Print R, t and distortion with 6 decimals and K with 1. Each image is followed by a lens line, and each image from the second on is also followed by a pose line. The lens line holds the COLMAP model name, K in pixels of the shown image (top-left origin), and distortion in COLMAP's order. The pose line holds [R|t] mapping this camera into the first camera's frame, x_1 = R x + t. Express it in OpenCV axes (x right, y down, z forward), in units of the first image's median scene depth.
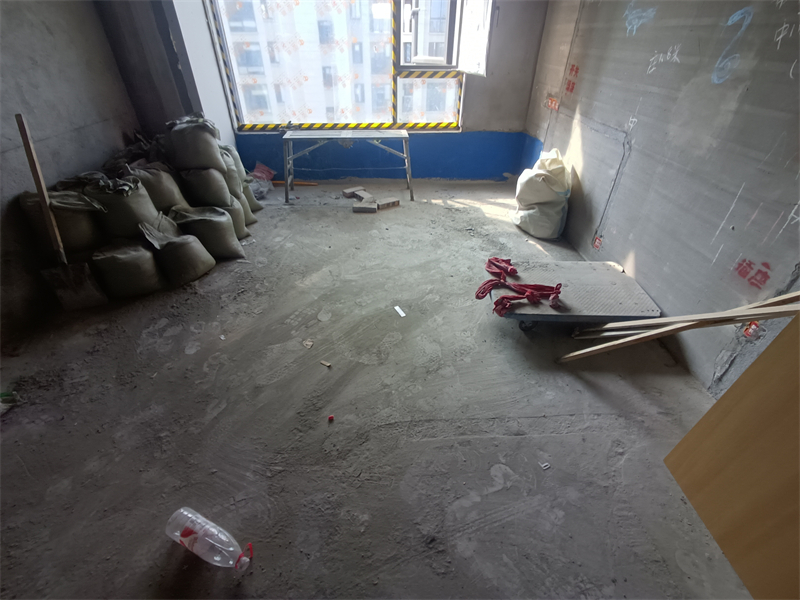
lens RADIAL K [[368.1, 0, 397.1], [0, 368.1, 302.3], [0, 0, 1]] dist [-0.004221, 0.001257]
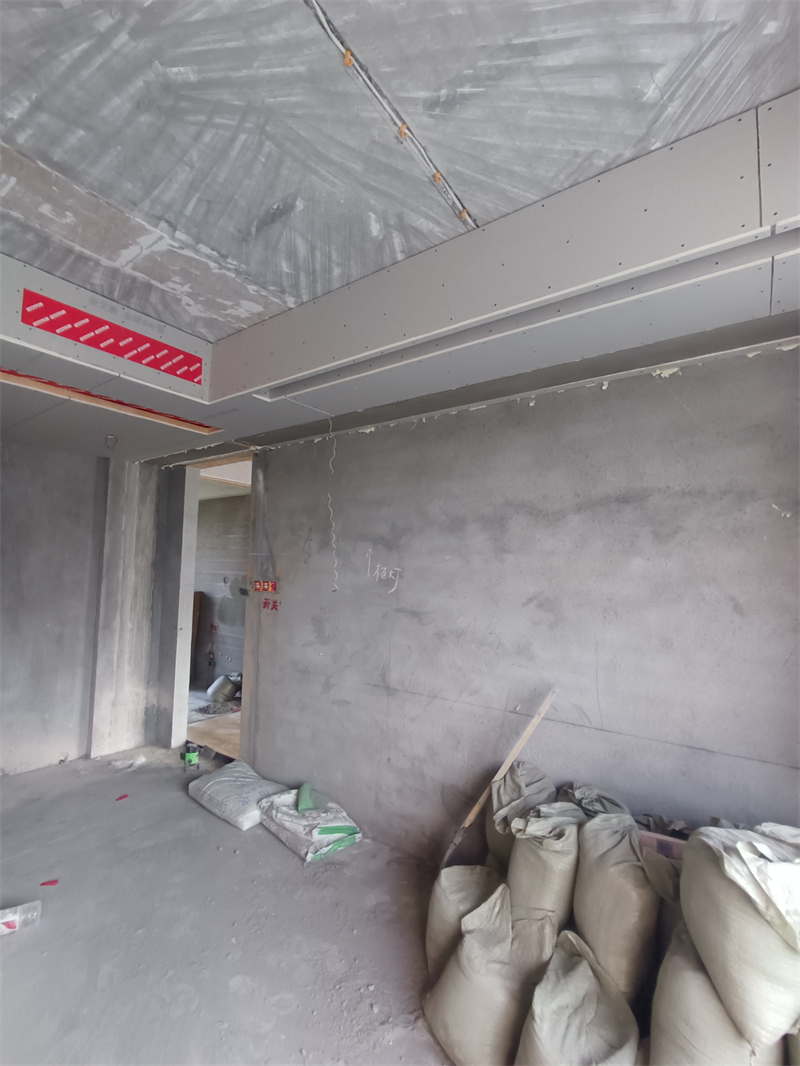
lens RADIAL K [[490.4, 0, 402.8], [0, 490.4, 538.1], [0, 0, 1]] dist [-0.004221, 0.001257]
pose [[-0.616770, -0.068919, -0.784120, 0.010287], [-0.482461, 0.820205, 0.307401, -0.805067], [0.621954, 0.567903, -0.539129, 1.015387]]
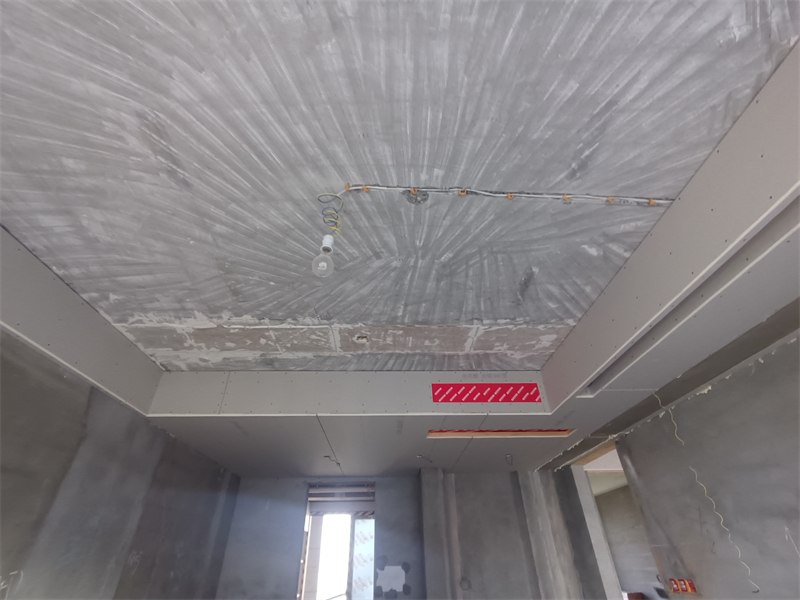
lens RADIAL K [[367.0, 0, 397.1], [0, 367.0, 302.3], [0, 0, 1]] dist [-0.011233, 0.004904]
pose [[-0.999852, 0.017226, -0.000087, -0.111598], [0.017226, 0.999848, 0.002833, -0.846332], [0.000135, 0.002831, -0.999996, 1.066532]]
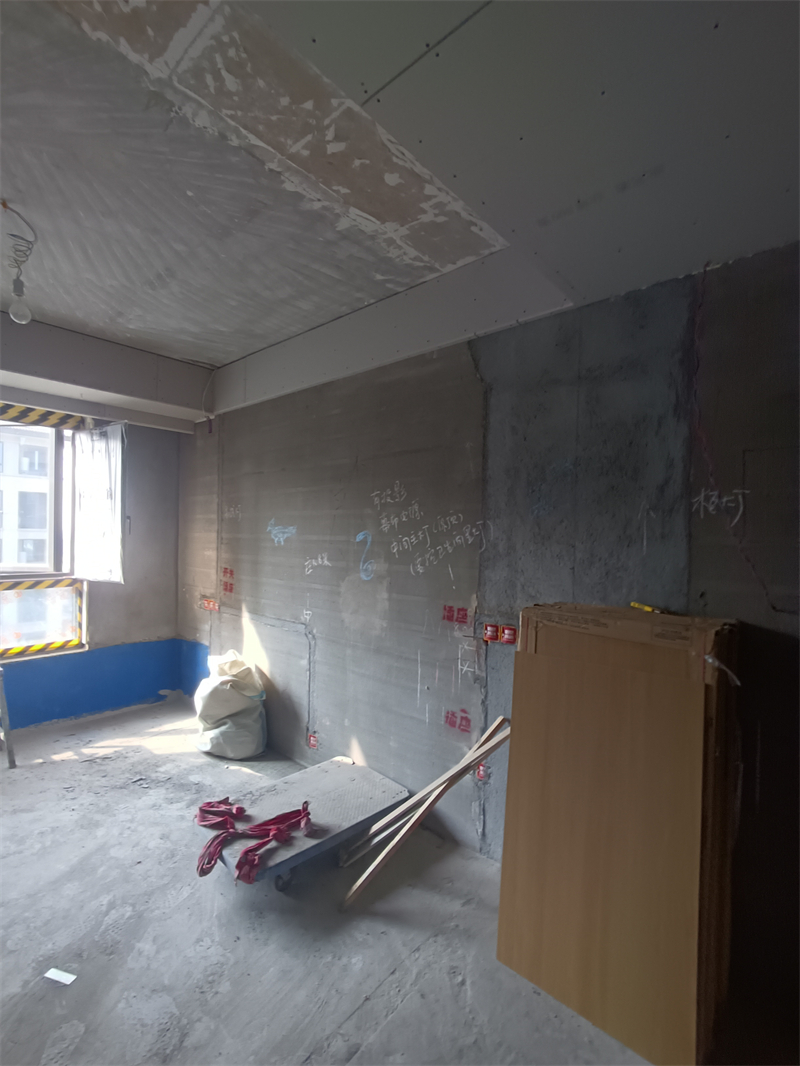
lens RADIAL K [[490.4, 0, 401.4], [0, 490.4, 538.9], [0, 0, 1]] dist [-0.004221, 0.001257]
pose [[0.689064, 0.004575, 0.724686, -0.164798], [0.415236, 0.817063, -0.399984, -0.004139], [-0.593944, 0.576530, 0.561109, -0.047045]]
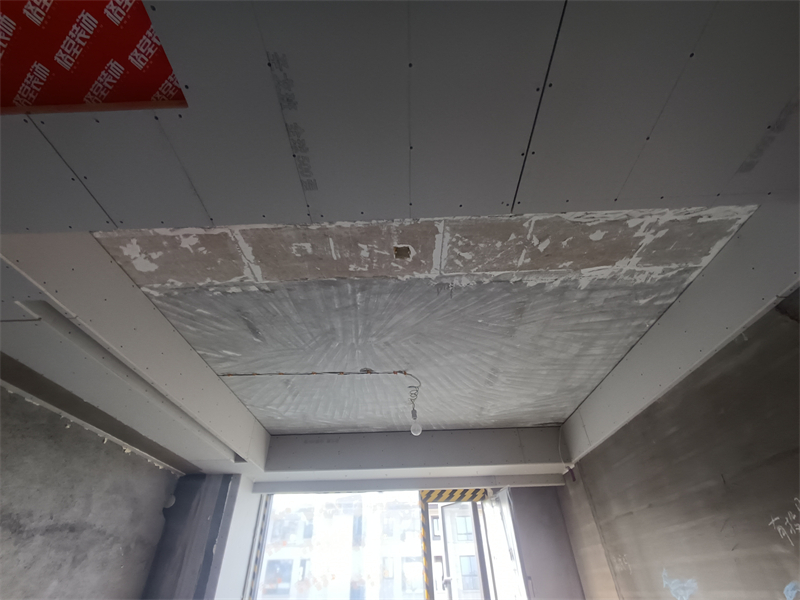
lens RADIAL K [[368.1, 0, 397.4], [0, 368.1, 305.5], [0, 0, 1]] dist [-0.004221, 0.001257]
pose [[0.997361, -0.059804, -0.041172, -0.002120], [-0.023161, 0.275379, -0.961057, -0.032055], [0.068813, 0.959474, 0.273267, -0.027475]]
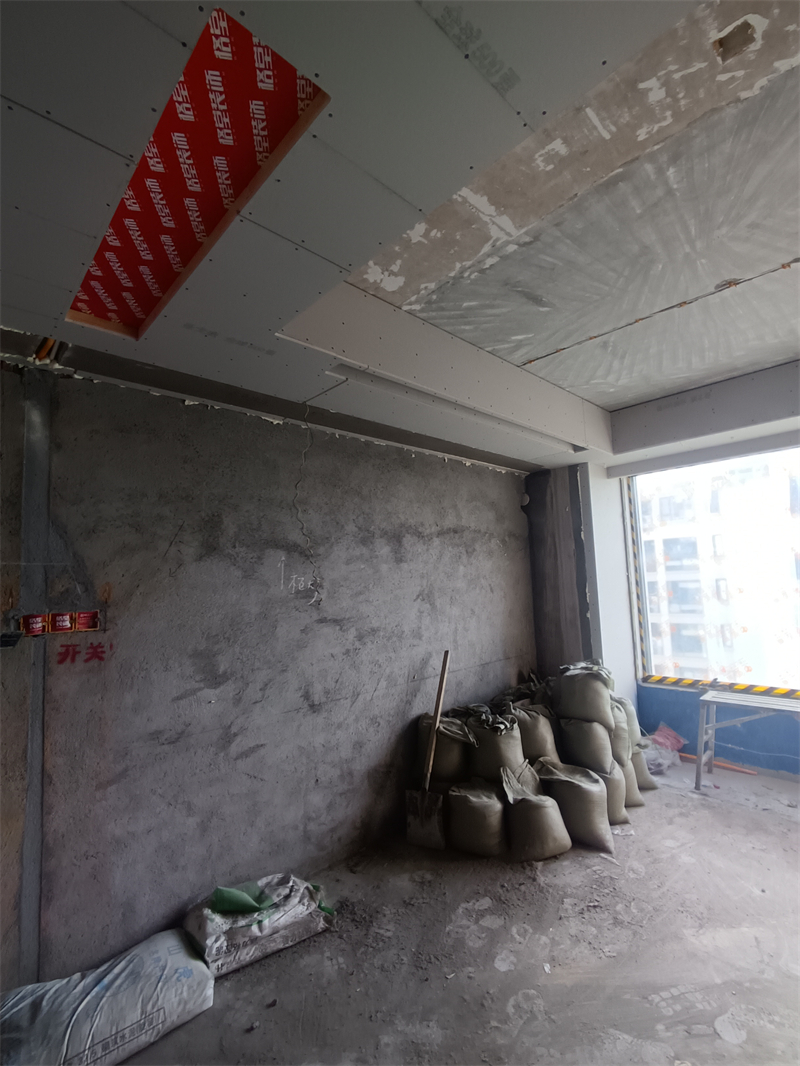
lens RADIAL K [[490.4, 0, 407.0], [0, 490.4, 538.7], [0, 0, 1]] dist [-0.004221, 0.001257]
pose [[0.667274, -0.093040, -0.738979, 0.079094], [-0.405557, 0.786798, -0.465266, -0.002941], [0.624716, 0.610157, 0.487277, -0.068312]]
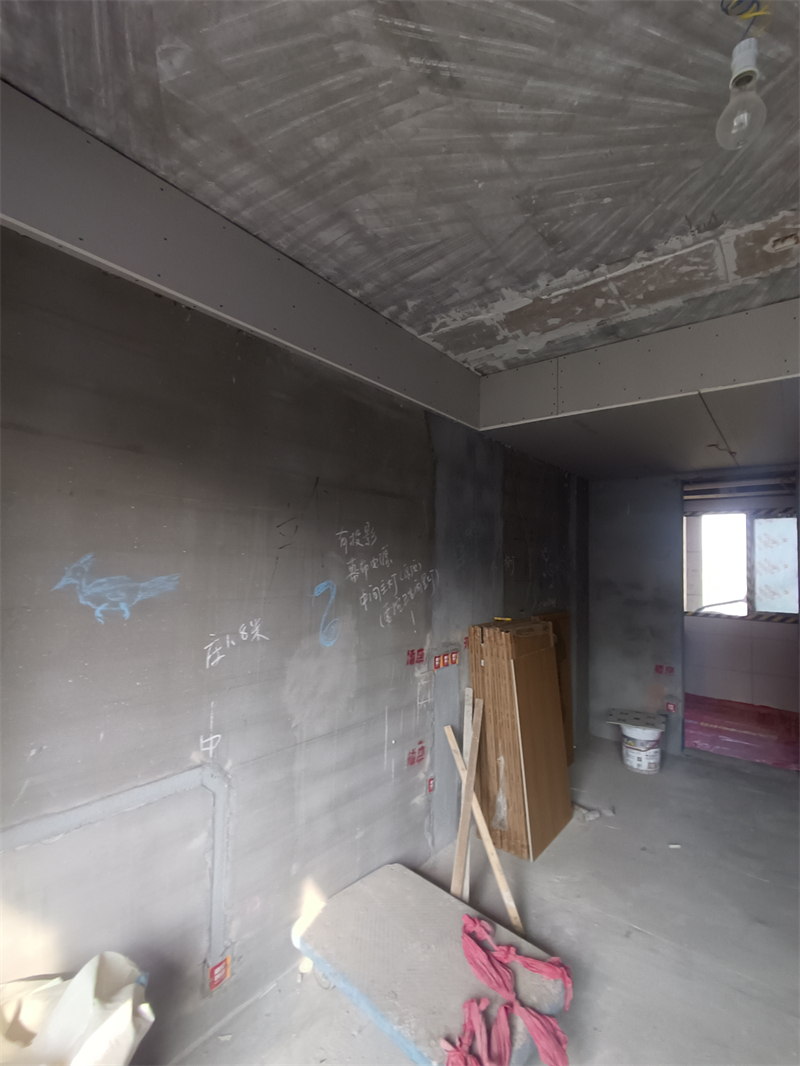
lens RADIAL K [[490.4, 0, 406.3], [0, 490.4, 538.8], [0, 0, 1]] dist [-0.004221, 0.001257]
pose [[-0.760545, 0.015241, 0.649106, -0.052361], [0.364692, 0.837153, 0.407646, -0.876415], [-0.537188, 0.546757, -0.642251, 1.075148]]
